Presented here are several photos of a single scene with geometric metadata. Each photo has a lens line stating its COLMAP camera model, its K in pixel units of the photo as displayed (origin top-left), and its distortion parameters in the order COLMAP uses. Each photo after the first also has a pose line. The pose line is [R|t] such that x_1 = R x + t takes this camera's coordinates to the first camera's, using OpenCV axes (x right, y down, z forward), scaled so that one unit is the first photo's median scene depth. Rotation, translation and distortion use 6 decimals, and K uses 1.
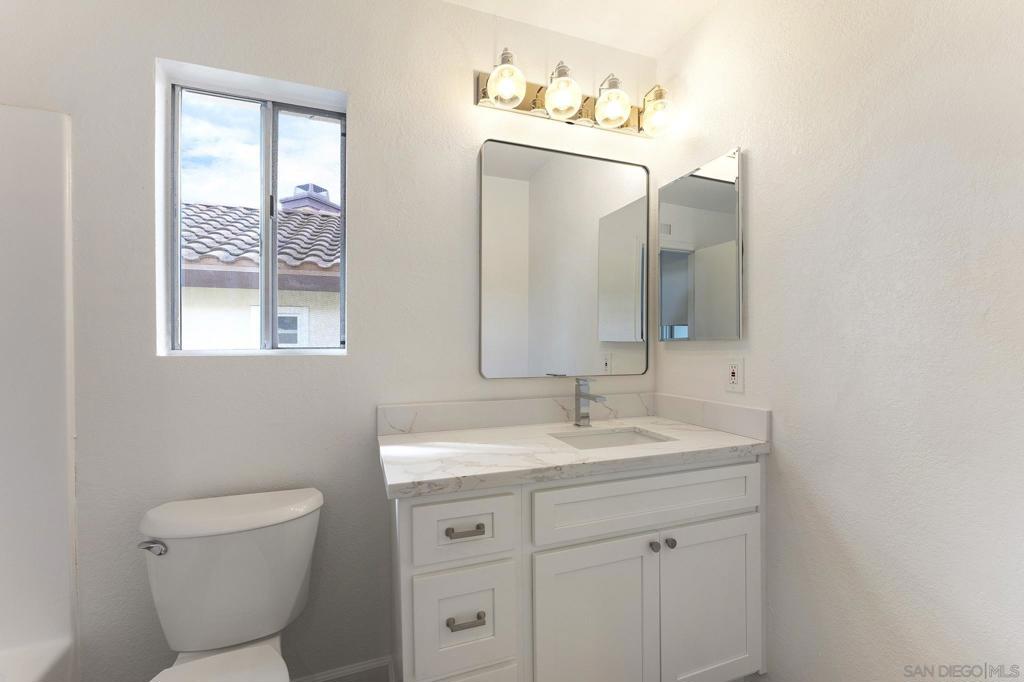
lens RADIAL K [[421.1, 0, 508.8], [0, 421.1, 339.7], [0, 0, 1]] dist [-0.007359, 0.000011]
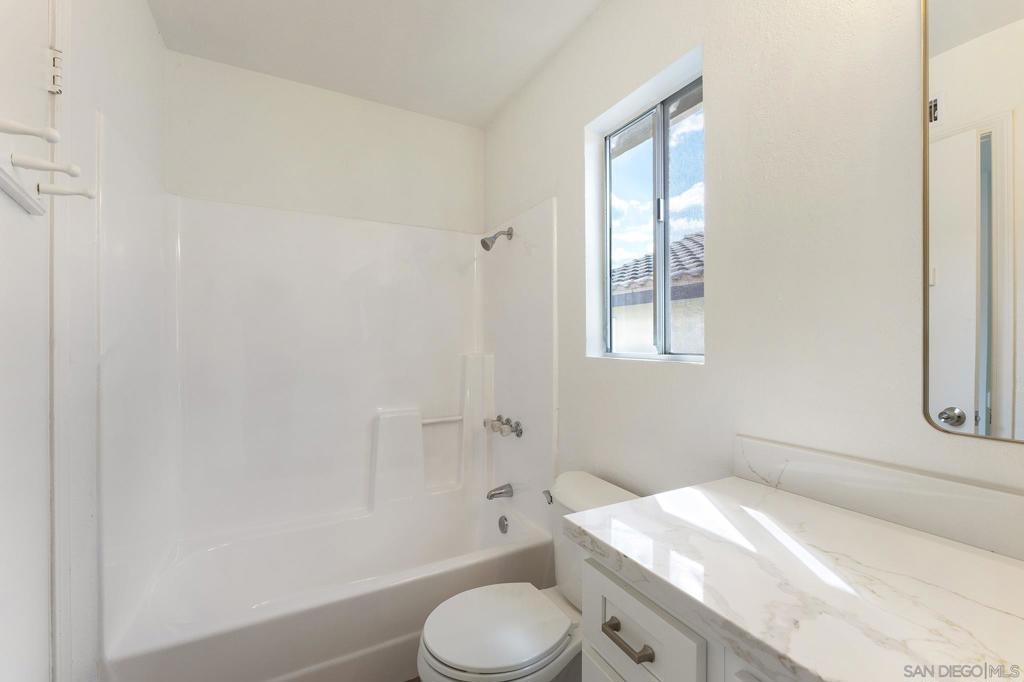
lens RADIAL K [[421.1, 0, 510.3], [0, 421.1, 349.0], [0, 0, 1]] dist [-0.007359, 0.000011]
pose [[0.135602, 0.012728, -0.990682, 0.431612], [0.012297, 0.999819, 0.014529, -0.011060], [0.990687, -0.014153, 0.135421, 0.607065]]
